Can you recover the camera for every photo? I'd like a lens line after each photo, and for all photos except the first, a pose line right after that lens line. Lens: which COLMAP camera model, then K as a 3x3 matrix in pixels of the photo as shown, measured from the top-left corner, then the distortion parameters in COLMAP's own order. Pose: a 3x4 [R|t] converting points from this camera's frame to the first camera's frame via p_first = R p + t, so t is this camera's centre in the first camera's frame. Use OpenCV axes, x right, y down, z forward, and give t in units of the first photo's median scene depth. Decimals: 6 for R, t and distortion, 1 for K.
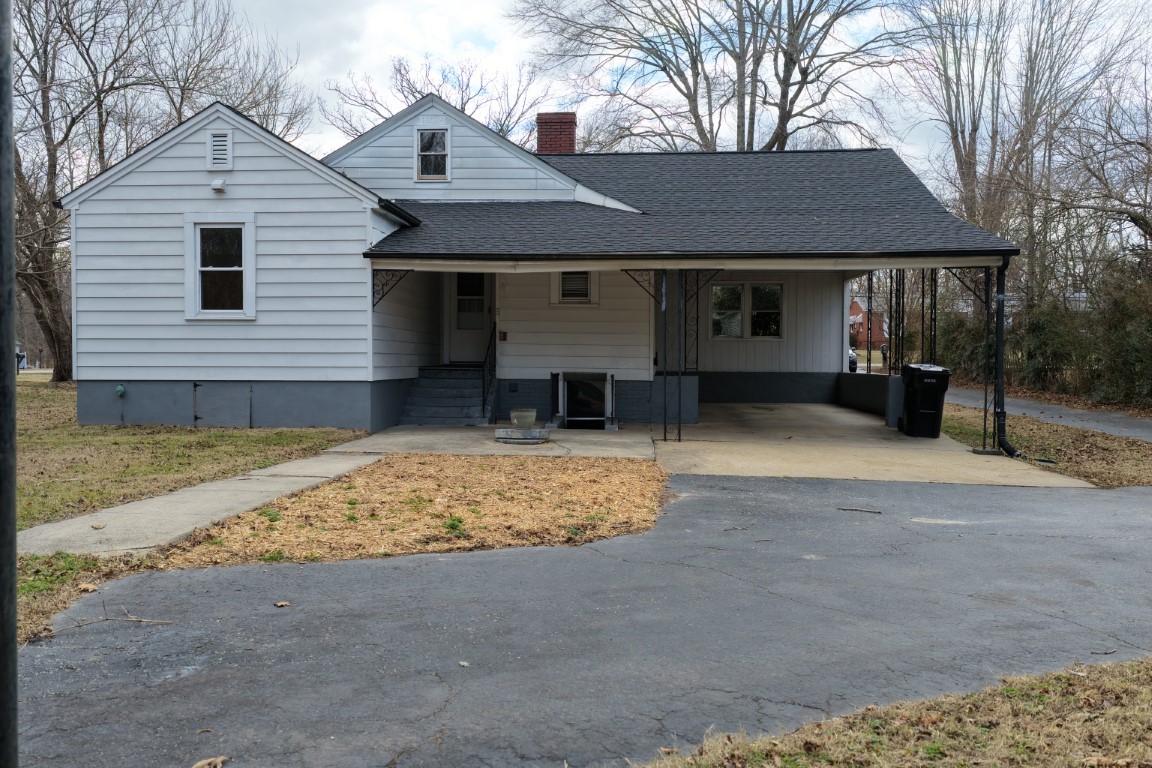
lens RADIAL K [[957.4, 0, 576.0], [0, 957.4, 384.0], [0, 0, 1]] dist [-0.019406, 0.052718]
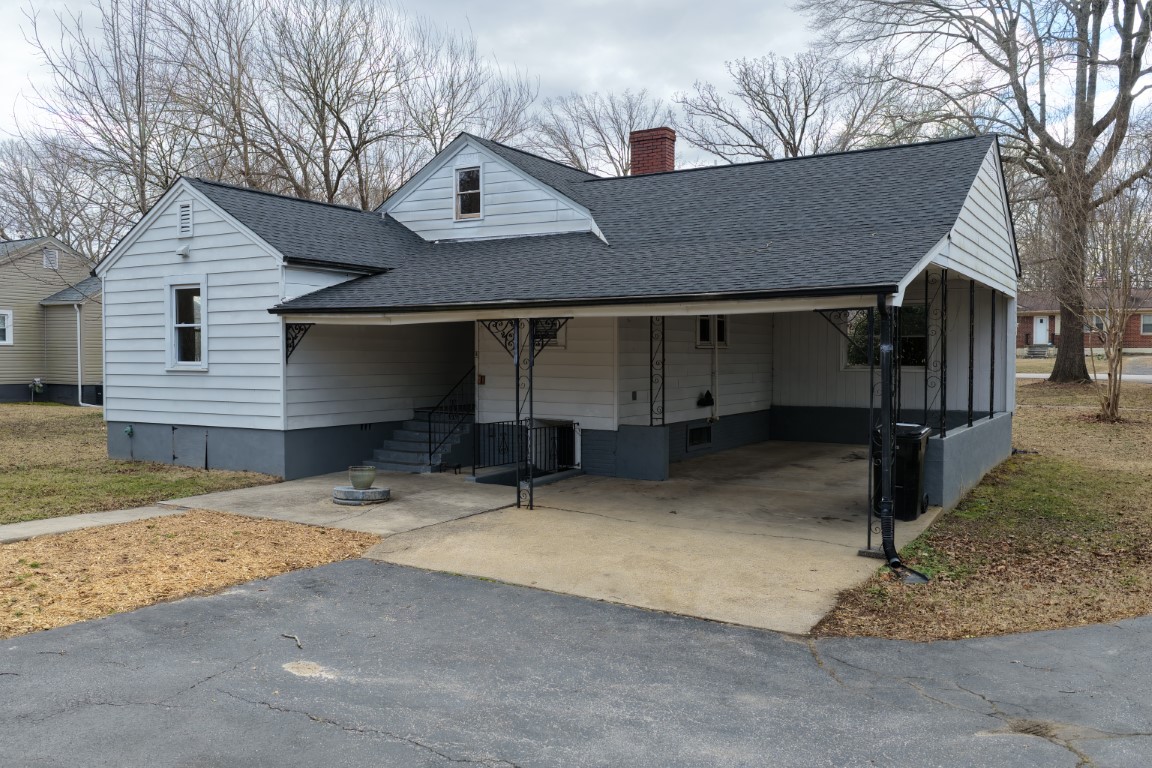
lens RADIAL K [[957.4, 0, 576.0], [0, 957.4, 384.0], [0, 0, 1]] dist [-0.019406, 0.052718]
pose [[0.887333, 0.011137, -0.460995, 0.546441], [-0.009653, 0.999938, 0.005576, -0.061937], [0.461029, -0.000498, 0.887385, 0.215809]]
